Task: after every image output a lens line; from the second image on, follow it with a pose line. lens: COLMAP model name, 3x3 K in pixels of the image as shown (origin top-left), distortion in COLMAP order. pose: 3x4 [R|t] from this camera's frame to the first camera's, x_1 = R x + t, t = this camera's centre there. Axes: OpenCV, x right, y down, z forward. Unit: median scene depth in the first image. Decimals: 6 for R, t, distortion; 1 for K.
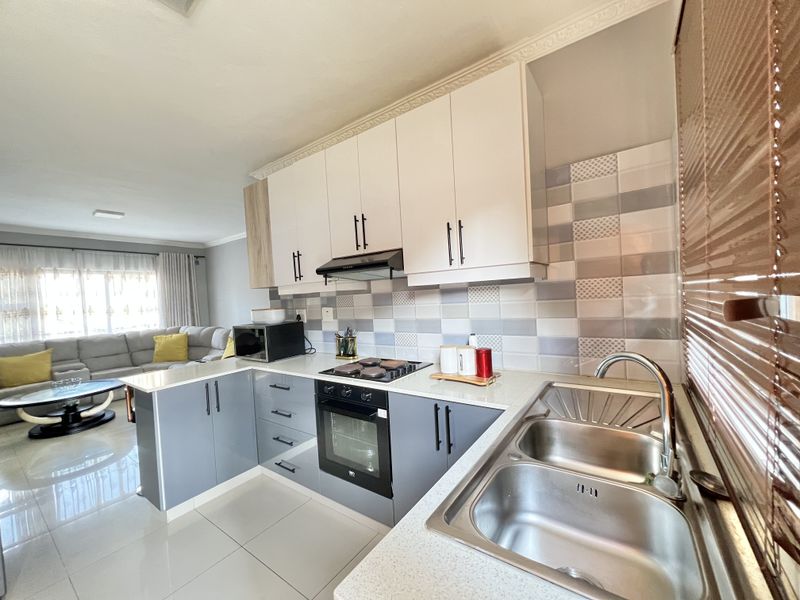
lens RADIAL K [[321.0, 0, 401.4], [0, 321.0, 302.0], [0, 0, 1]] dist [-0.001080, 0.000782]
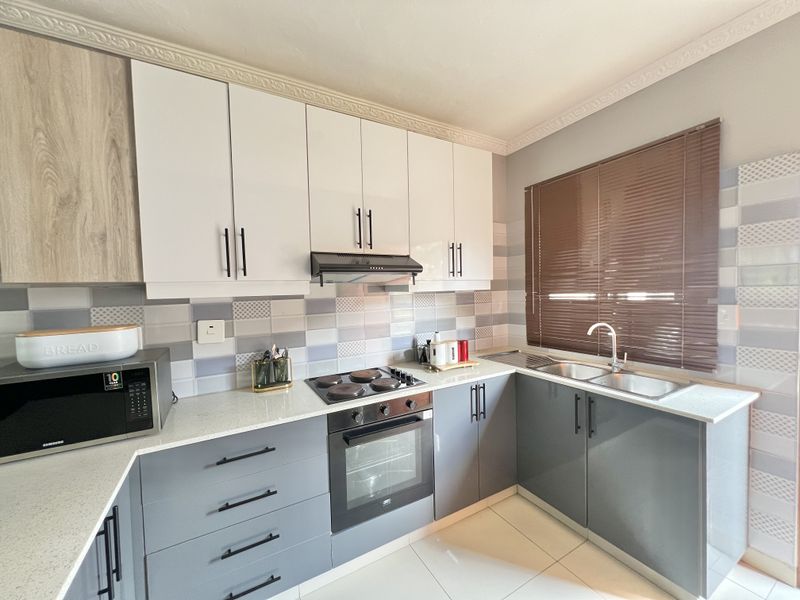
lens RADIAL K [[321.0, 0, 400.1], [0, 321.0, 303.6], [0, 0, 1]] dist [-0.001080, 0.000782]
pose [[0.417343, 0.001265, 0.908748, -0.361743], [0.023497, 0.999650, -0.012183, 0.000496], [-0.908445, 0.026437, 0.417167, 0.224085]]
